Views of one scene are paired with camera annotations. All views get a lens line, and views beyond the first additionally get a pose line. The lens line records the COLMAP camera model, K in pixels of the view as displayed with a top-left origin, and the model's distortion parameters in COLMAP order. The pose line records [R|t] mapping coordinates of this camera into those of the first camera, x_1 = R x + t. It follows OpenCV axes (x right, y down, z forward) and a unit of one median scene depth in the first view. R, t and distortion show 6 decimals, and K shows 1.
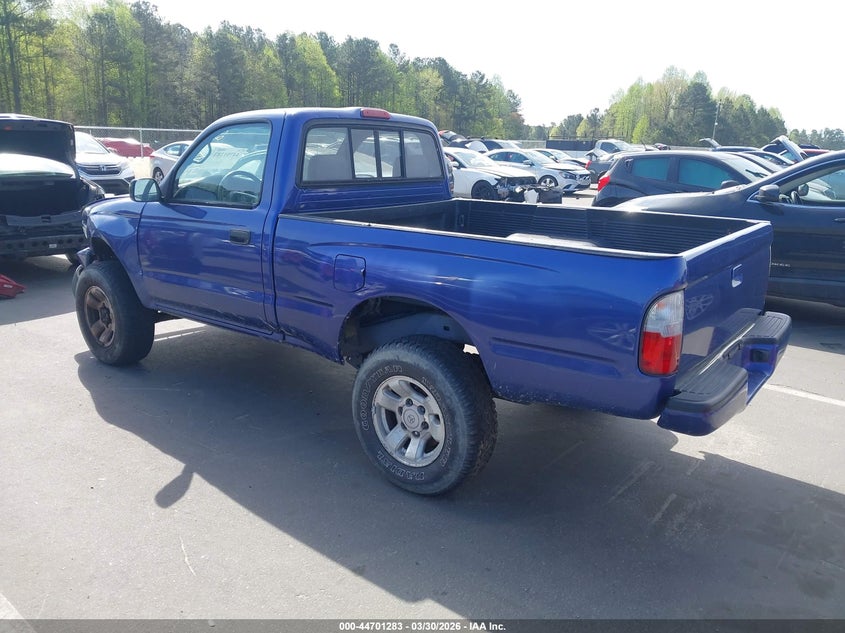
lens RADIAL K [[676.9, 0, 422.5], [0, 676.9, 316.5], [0, 0, 1]] dist [0.004881, -0.002561]
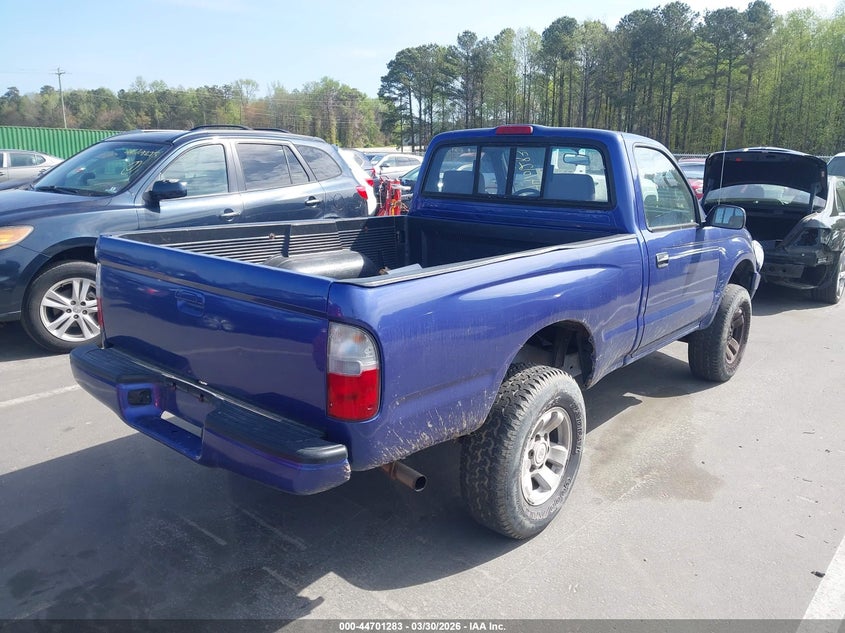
lens RADIAL K [[676.9, 0, 422.5], [0, 676.9, 316.5], [0, 0, 1]] dist [0.004881, -0.002561]
pose [[-0.073824, 0.195807, -0.977860, 1.012242], [-0.263185, 0.941949, 0.208486, -0.231625], [0.961917, 0.272749, -0.018005, 1.041142]]
